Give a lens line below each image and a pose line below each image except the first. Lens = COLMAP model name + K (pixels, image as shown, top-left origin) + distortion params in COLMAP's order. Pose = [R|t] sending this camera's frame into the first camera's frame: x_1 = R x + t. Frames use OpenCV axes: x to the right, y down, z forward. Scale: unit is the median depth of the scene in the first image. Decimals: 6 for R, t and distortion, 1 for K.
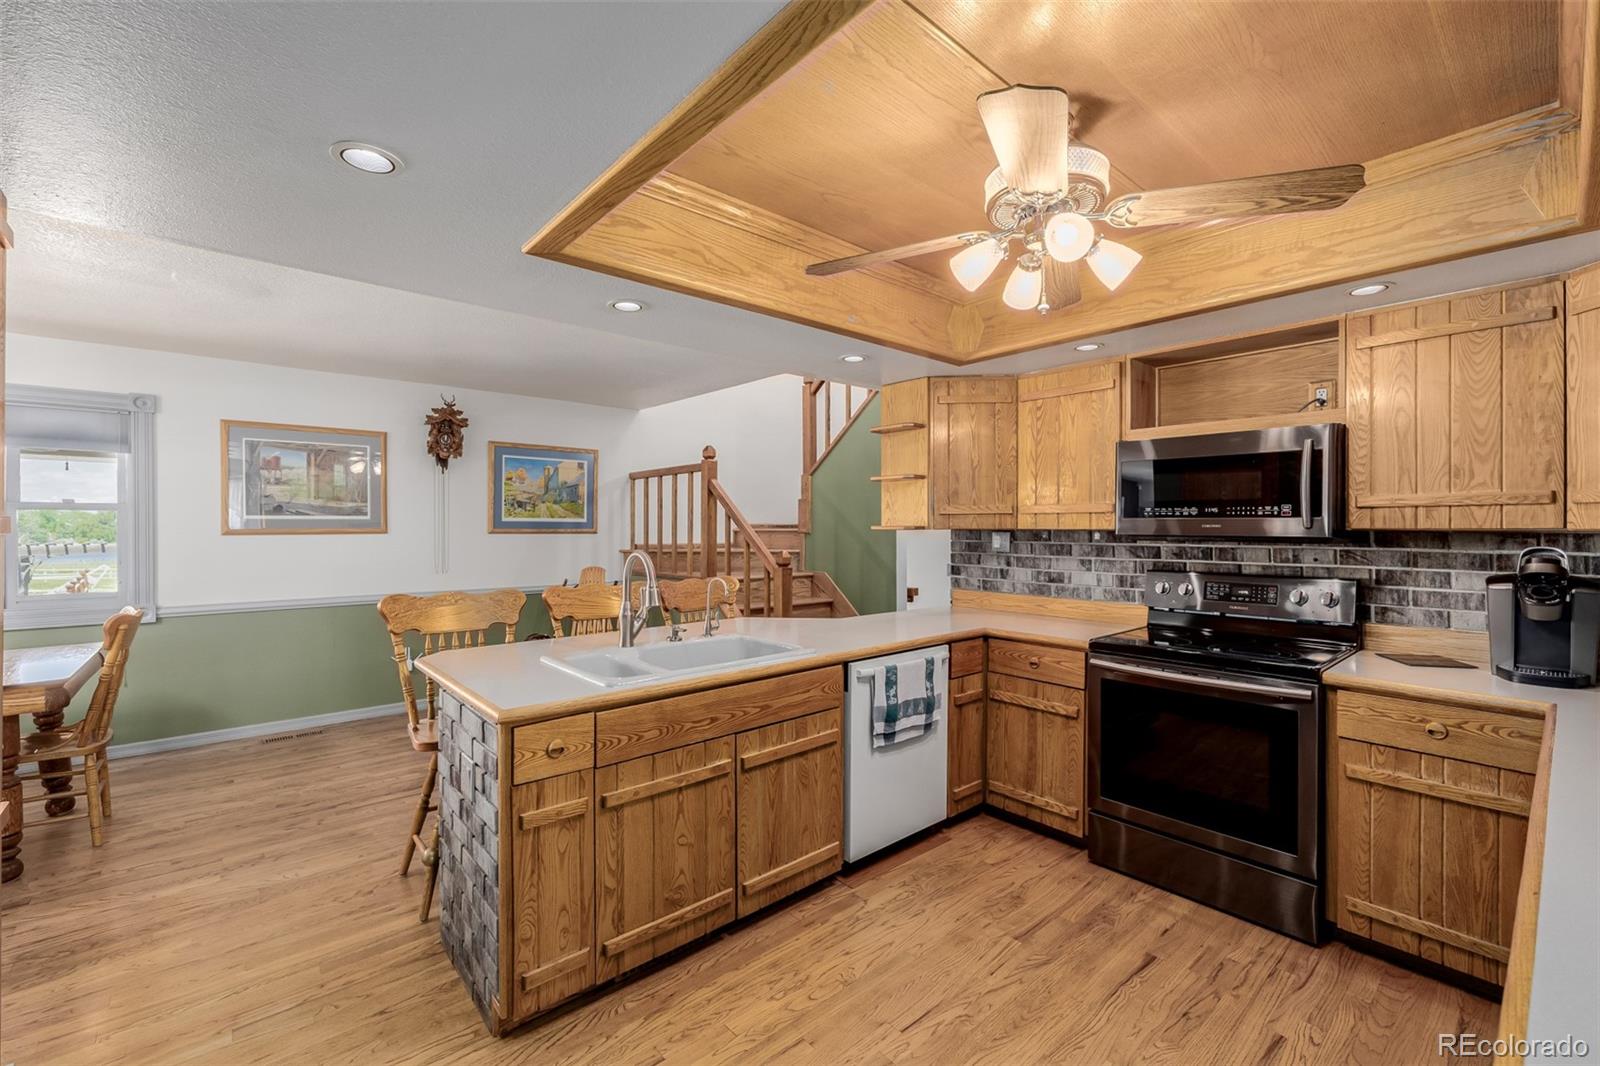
lens RADIAL K [[681.8, 0, 818.6], [0, 681.8, 533.2], [0, 0, 1]] dist [0.020000, 0.000391]
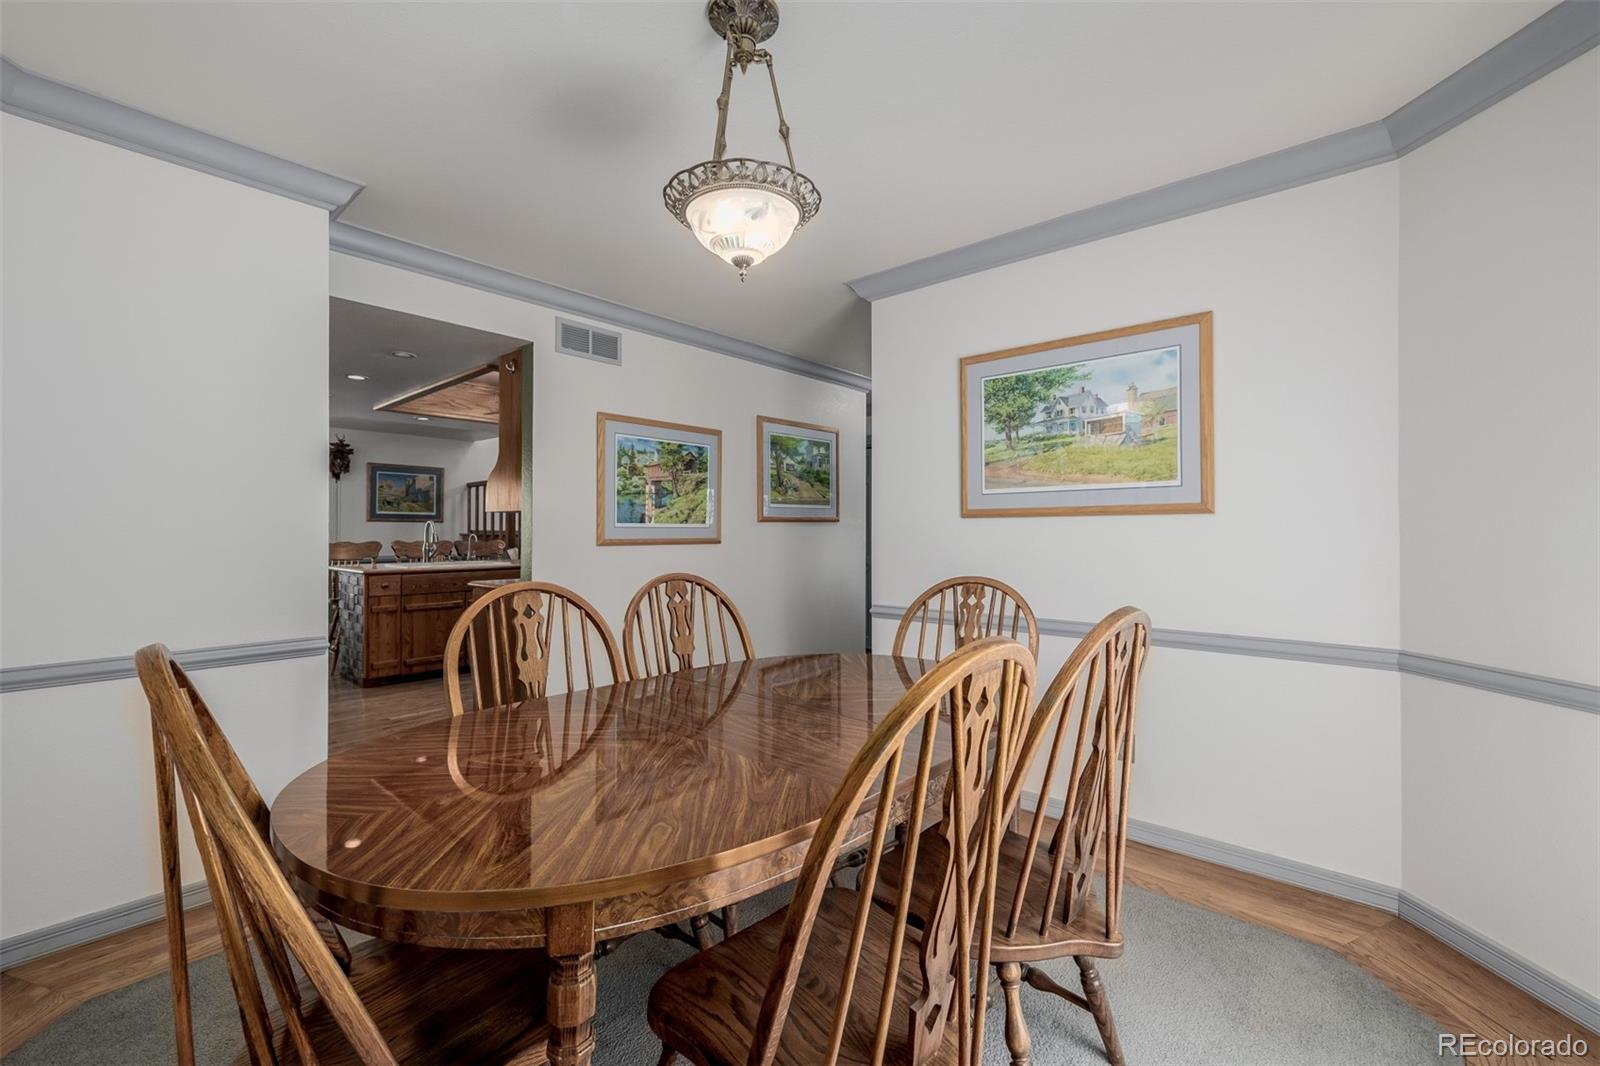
lens RADIAL K [[668.8, 0, 796.3], [0, 668.8, 530.2], [0, 0, 1]] dist [0.001094, 0.000501]
pose [[0.993690, 0.003261, 0.112118, 0.502196], [-0.001631, 0.999892, -0.014631, 0.064817], [-0.112153, 0.014356, 0.993587, -0.979451]]
